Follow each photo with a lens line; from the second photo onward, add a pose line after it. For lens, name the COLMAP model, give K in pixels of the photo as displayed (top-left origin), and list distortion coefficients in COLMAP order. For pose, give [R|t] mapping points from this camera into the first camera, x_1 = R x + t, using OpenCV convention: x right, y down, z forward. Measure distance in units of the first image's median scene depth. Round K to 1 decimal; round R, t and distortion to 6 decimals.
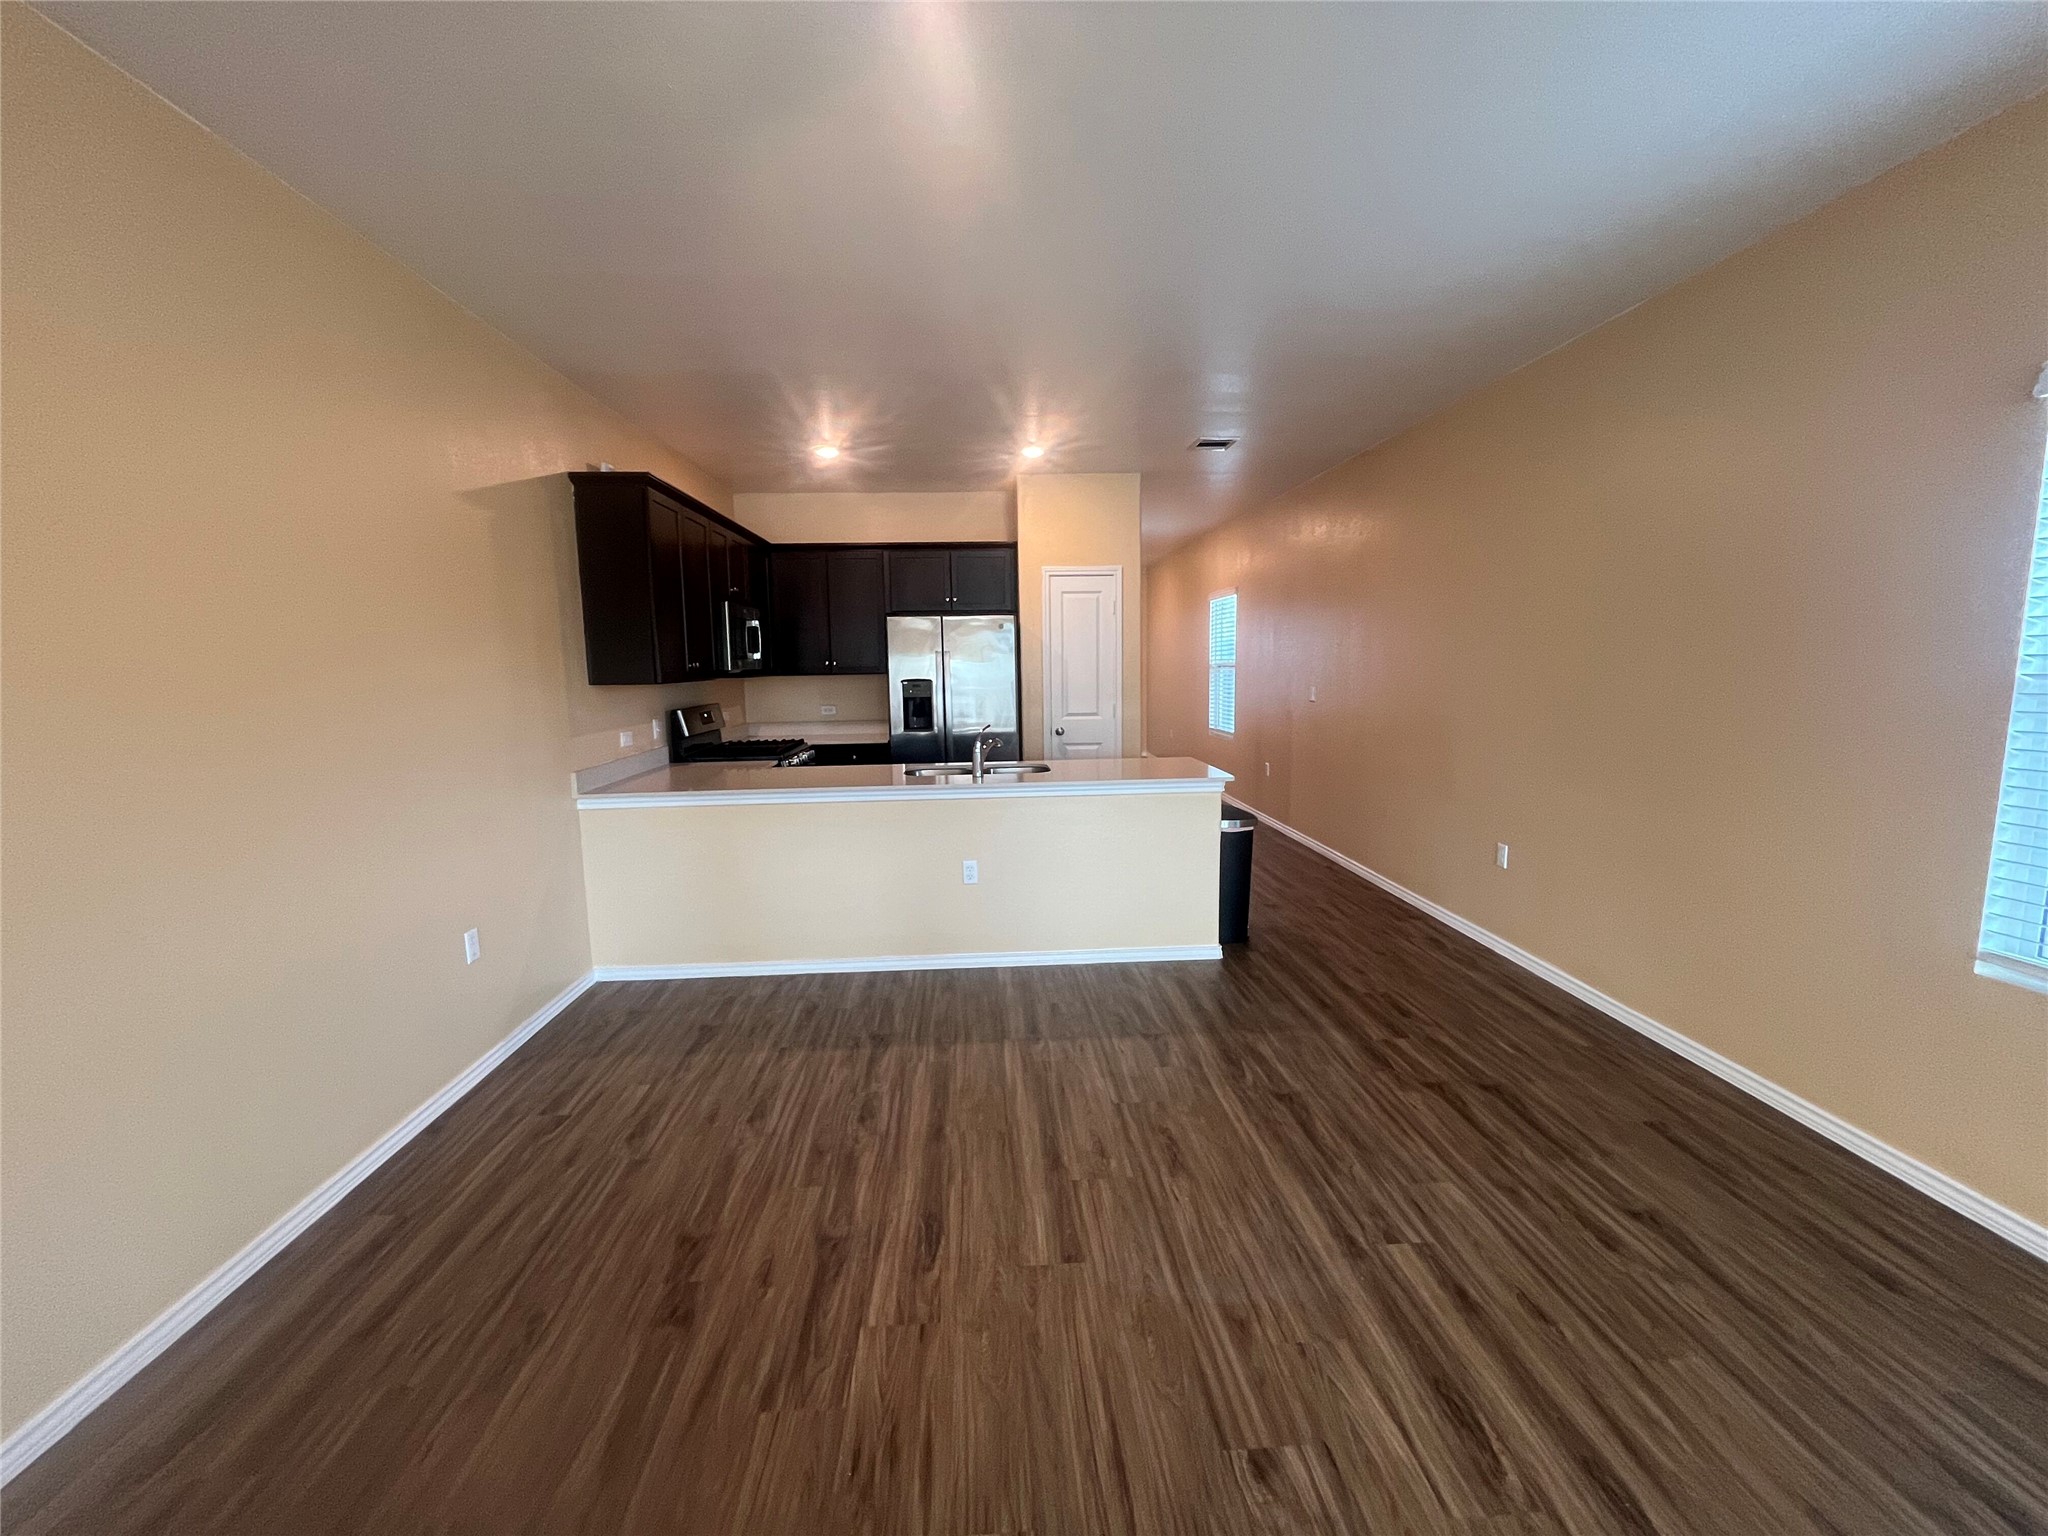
lens RADIAL K [[827.8, 0, 1025.4], [0, 827.8, 758.6], [0, 0, 1]] dist [-0.002246, 0.000008]
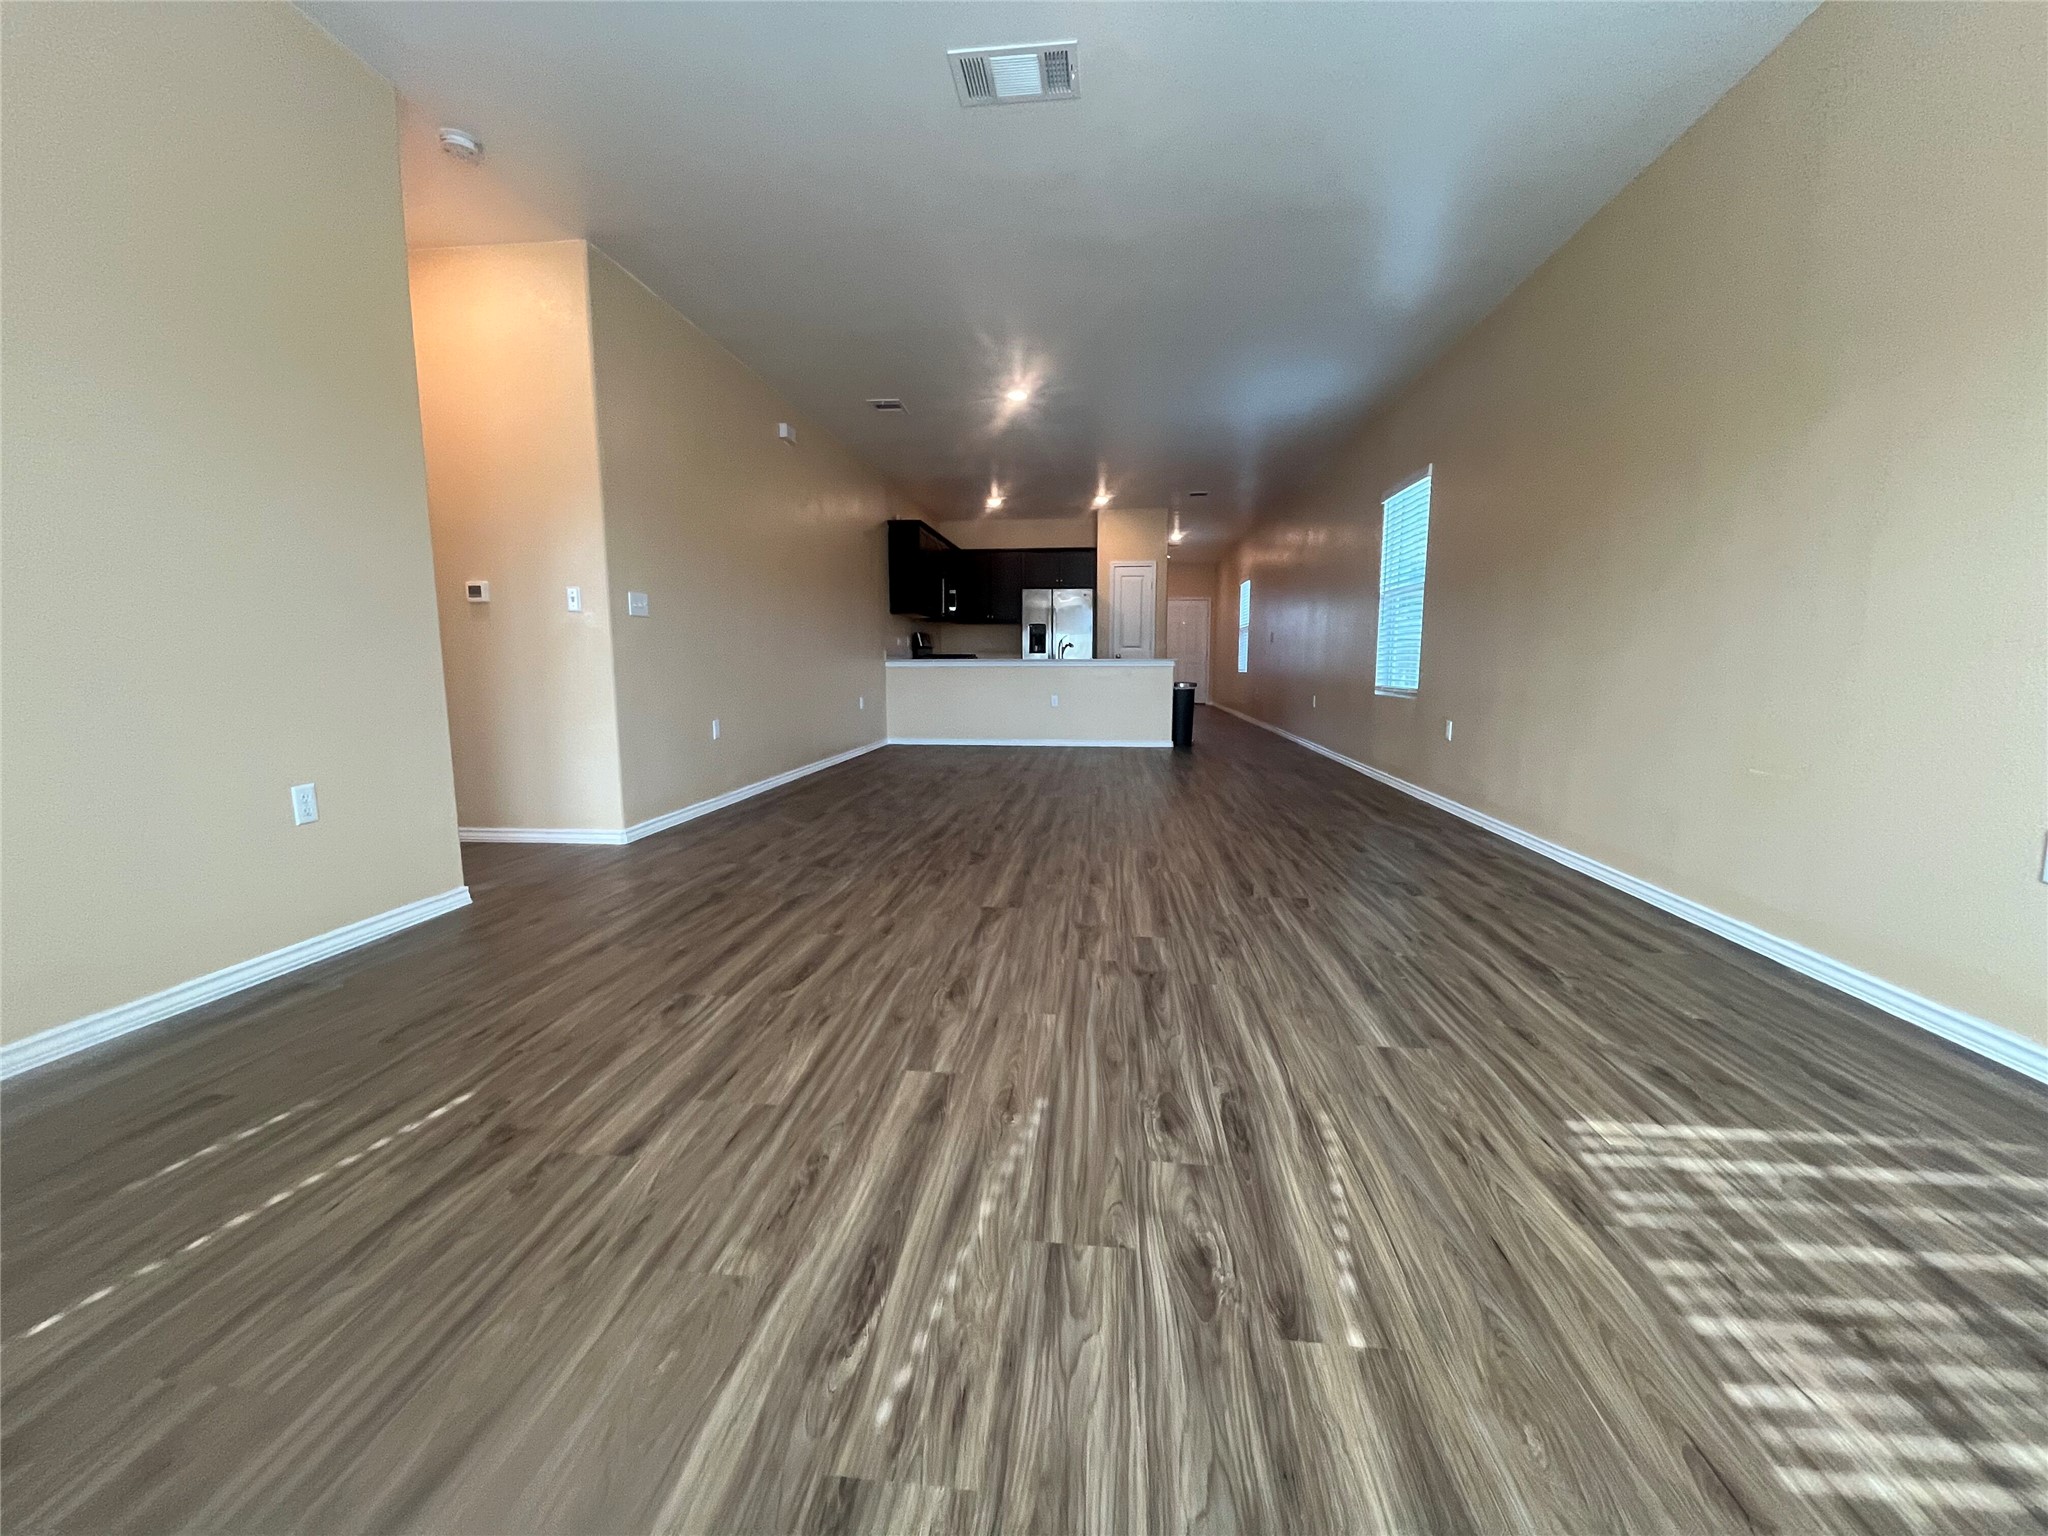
lens RADIAL K [[827.8, 0, 1026.0], [0, 827.8, 774.8], [0, 0, 1]] dist [-0.002246, 0.000008]
pose [[0.985627, 0.036637, -0.164917, 0.170465], [-0.033455, 0.999197, 0.022033, 0.213777], [0.165592, -0.016199, 0.986061, -0.869335]]
